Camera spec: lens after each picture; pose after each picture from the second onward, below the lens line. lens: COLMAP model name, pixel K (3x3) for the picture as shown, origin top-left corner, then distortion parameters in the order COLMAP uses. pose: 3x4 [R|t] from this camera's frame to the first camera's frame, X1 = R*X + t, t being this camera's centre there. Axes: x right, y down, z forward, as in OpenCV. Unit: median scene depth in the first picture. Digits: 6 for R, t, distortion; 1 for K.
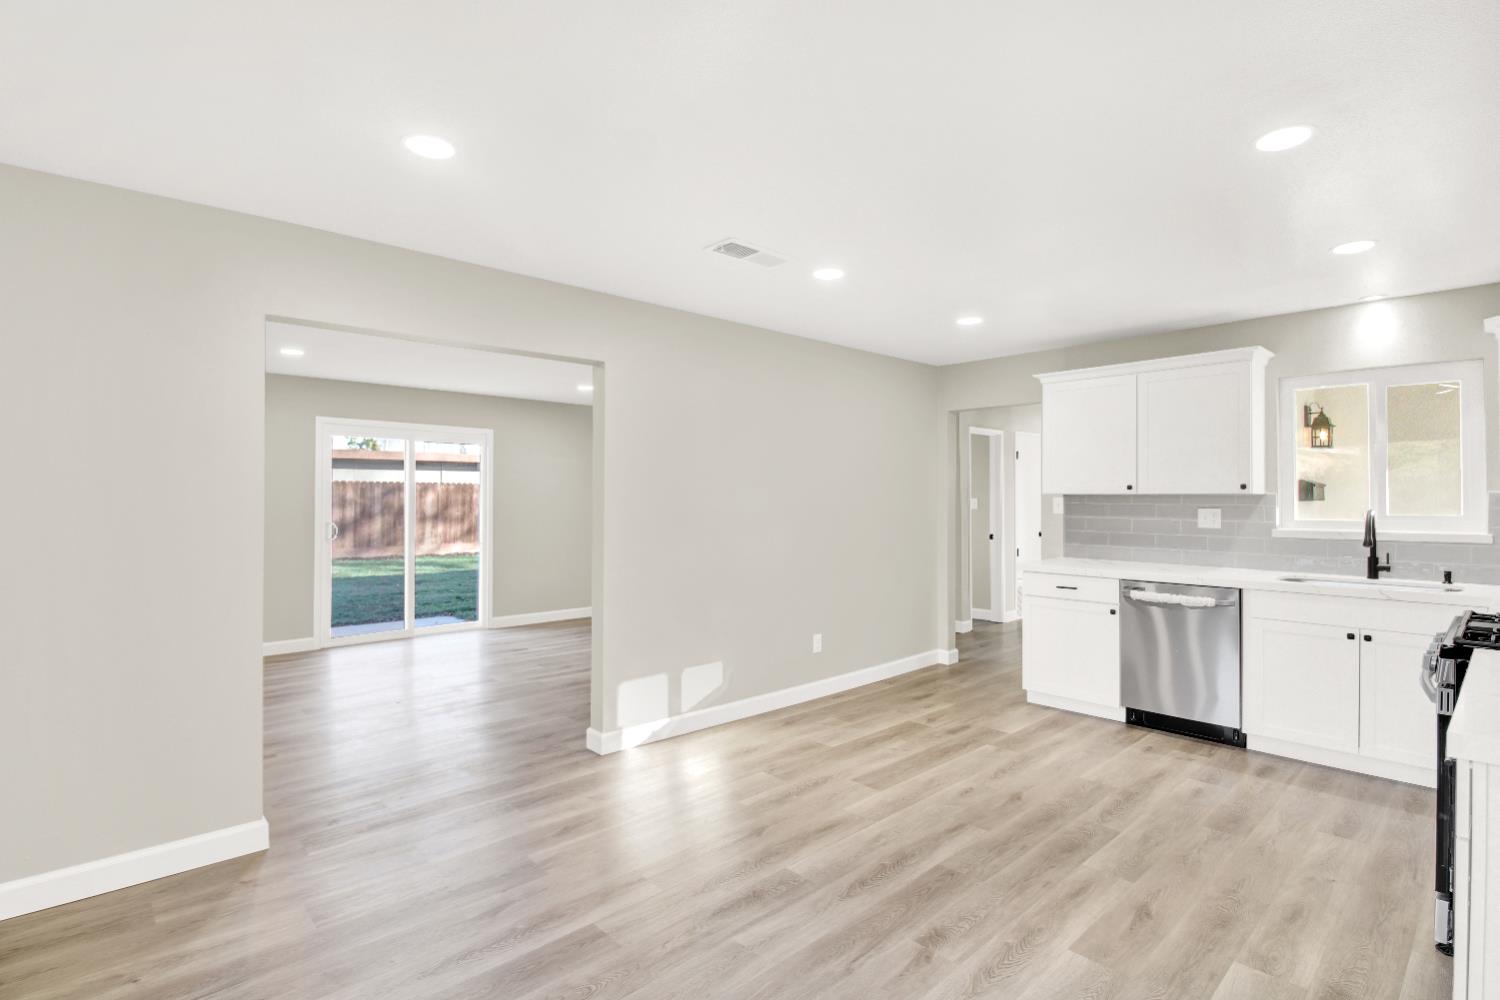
lens RADIAL K [[726.0, 0, 750.0], [0, 726.0, 500.0], [0, 0, 1]] dist [0.024133, -0.021601]
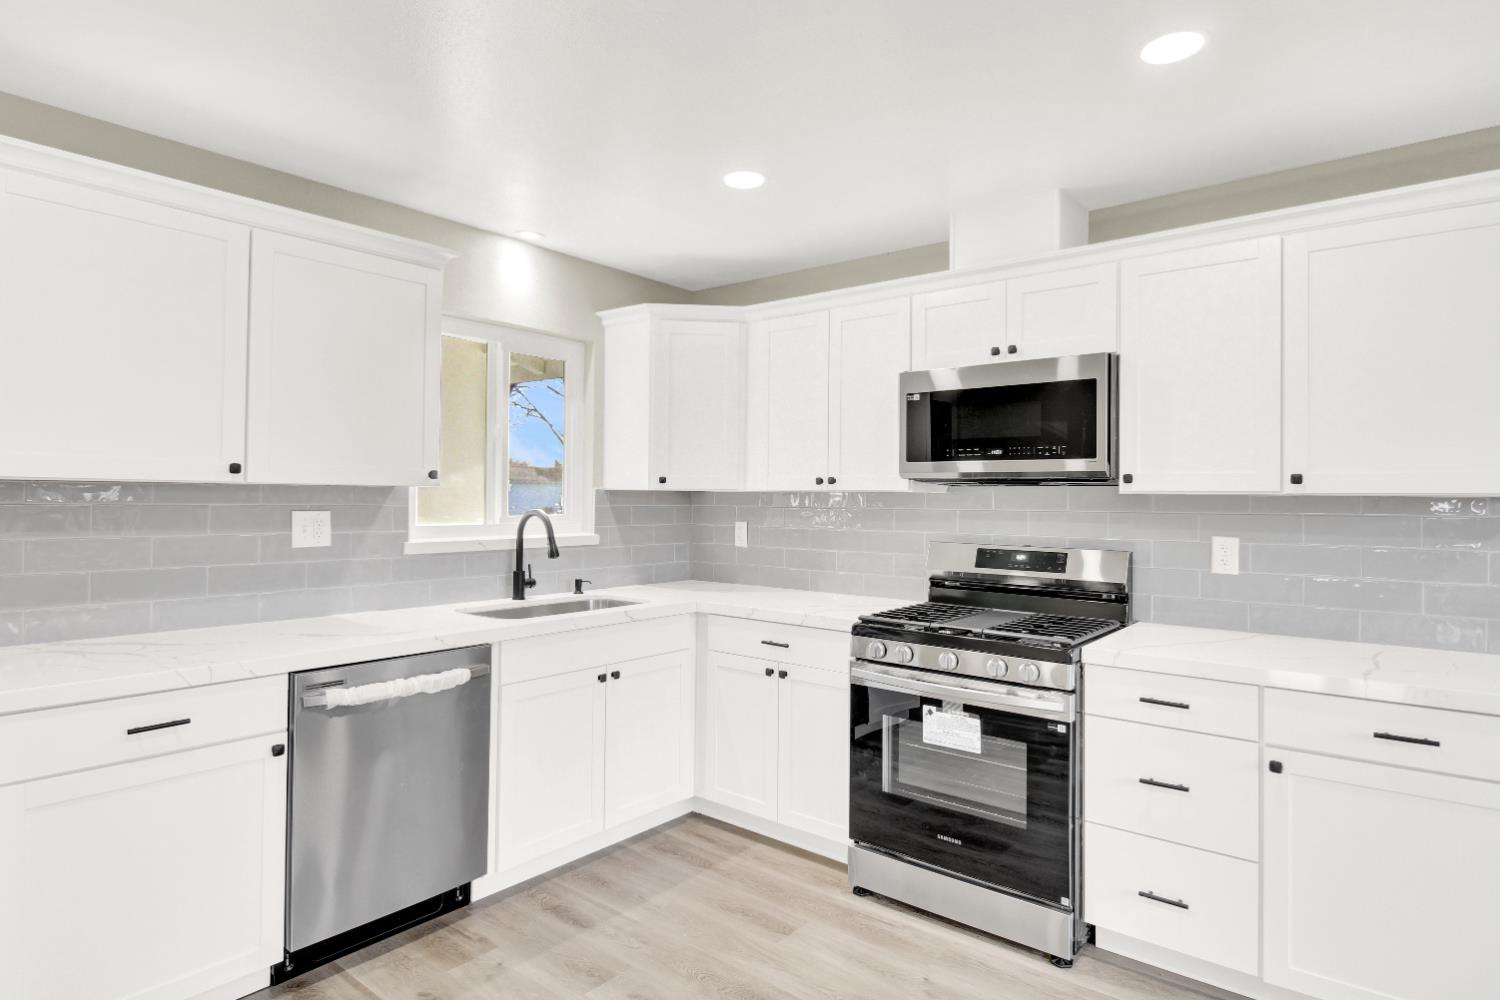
lens RADIAL K [[829.3, 0, 765.0], [0, 829.3, 494.1], [0, 0, 1]] dist [-0.000459, -0.000763]
pose [[-0.148029, -0.000816, 0.988983, -0.044616], [-0.007437, 0.999972, -0.000288, -0.003905], [-0.988955, -0.007398, -0.148031, 0.850751]]
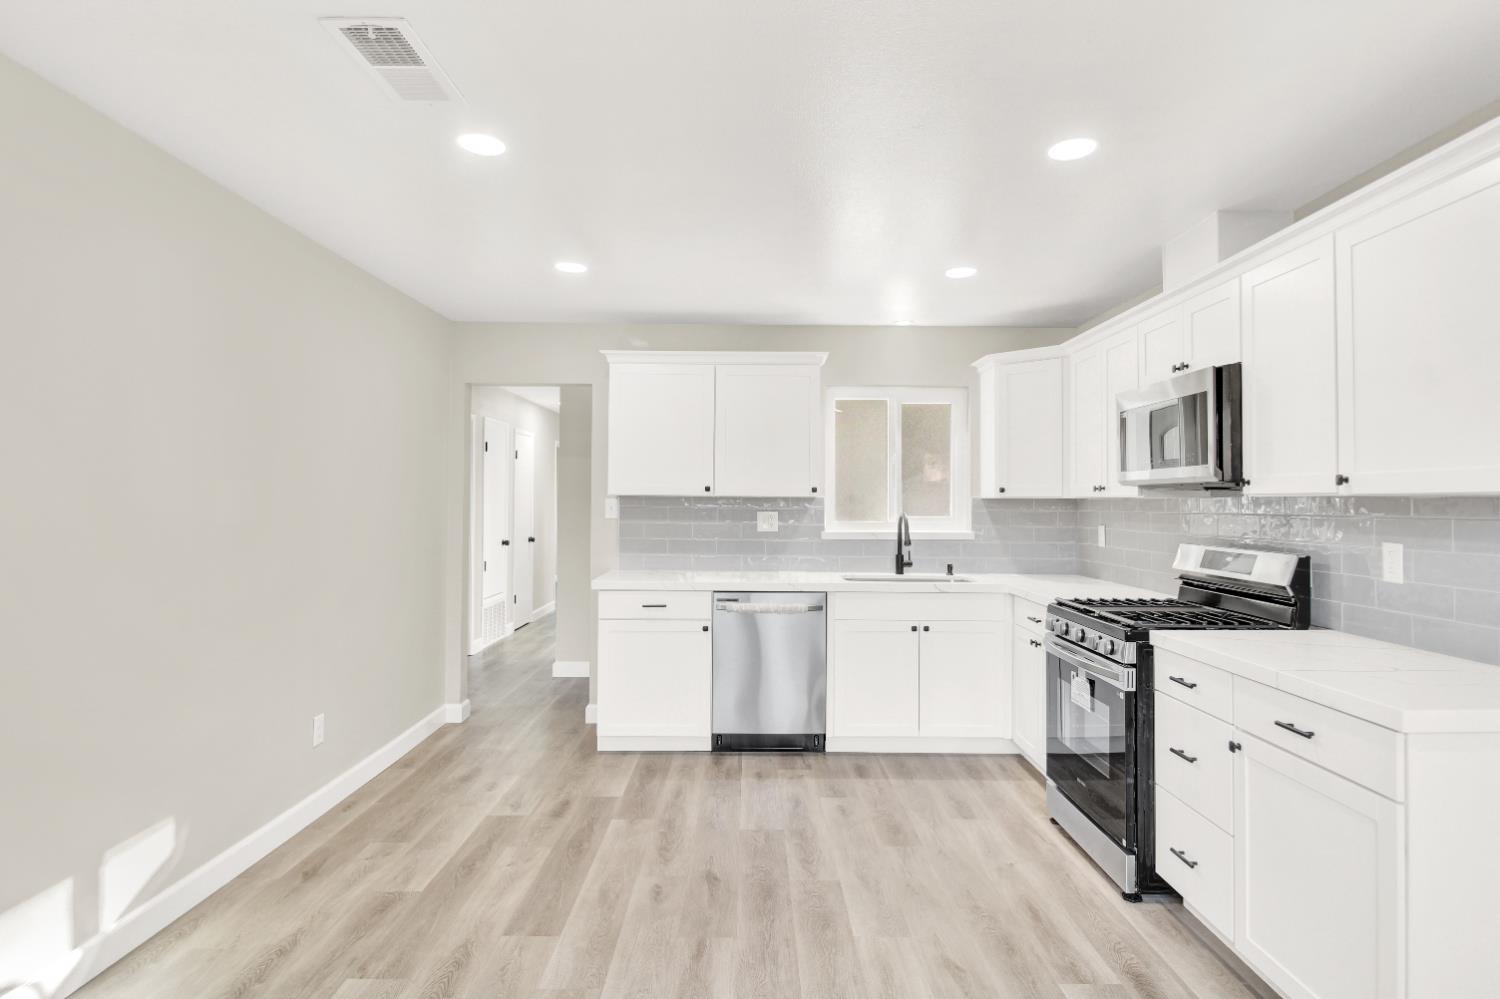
lens RADIAL K [[836.8, 0, 750.0], [0, 836.8, 499.5], [0, 0, 1]] dist [0.011379, 0.000463]
pose [[0.682091, 0.003964, 0.731256, -0.227832], [-0.002783, 0.999992, -0.002825, -0.001312], [-0.731262, -0.000108, 0.682097, 0.289669]]
